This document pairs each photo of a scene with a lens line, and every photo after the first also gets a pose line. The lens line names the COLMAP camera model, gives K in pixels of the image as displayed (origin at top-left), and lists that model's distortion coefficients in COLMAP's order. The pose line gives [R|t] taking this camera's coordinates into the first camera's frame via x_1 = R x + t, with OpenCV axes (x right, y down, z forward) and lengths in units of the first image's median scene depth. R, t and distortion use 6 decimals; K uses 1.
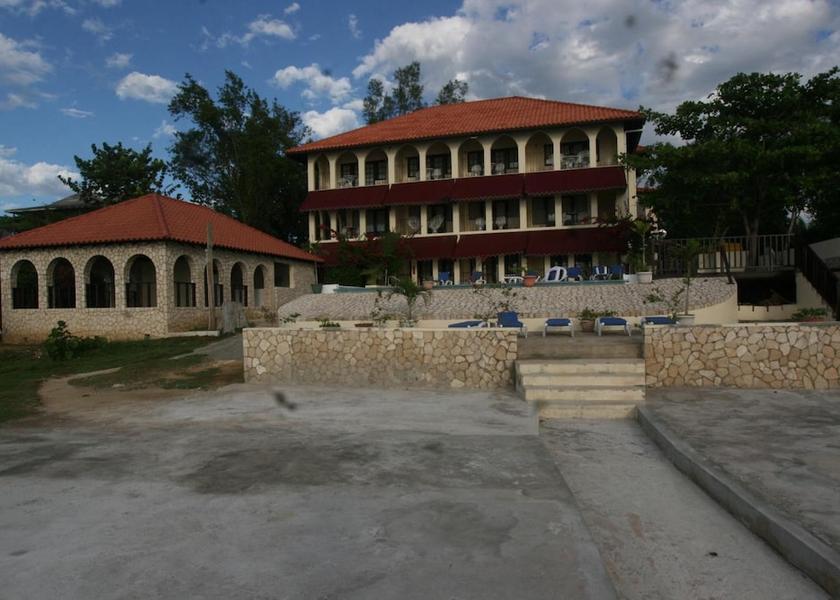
lens RADIAL K [[642.1, 0, 420.0], [0, 642.1, 300.0], [0, 0, 1]] dist [0.000827, -0.002361]
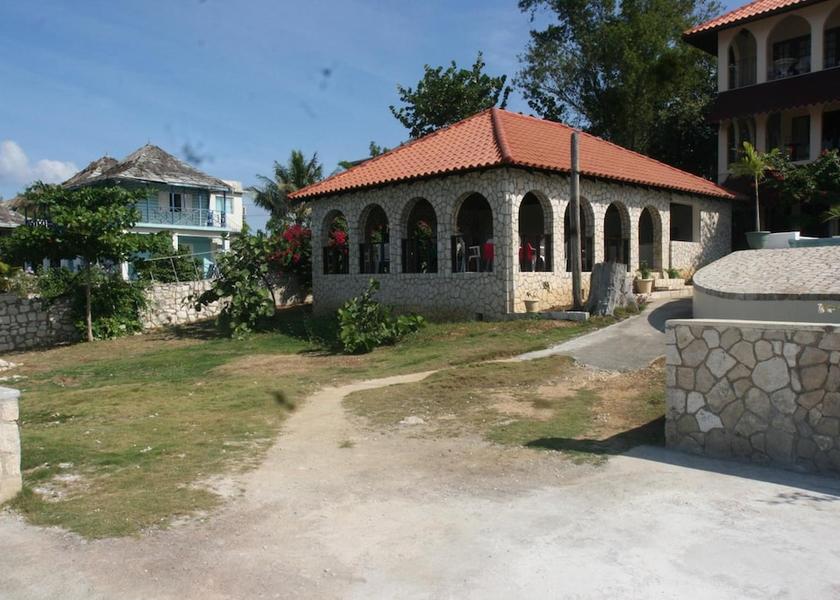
lens RADIAL K [[642.1, 0, 420.0], [0, 642.1, 300.0], [0, 0, 1]] dist [0.000827, -0.002361]
pose [[0.863326, 0.023716, -0.504089, -0.145163], [0.001492, 0.998771, 0.049544, 0.006919], [0.504645, -0.043524, 0.862229, 0.398032]]
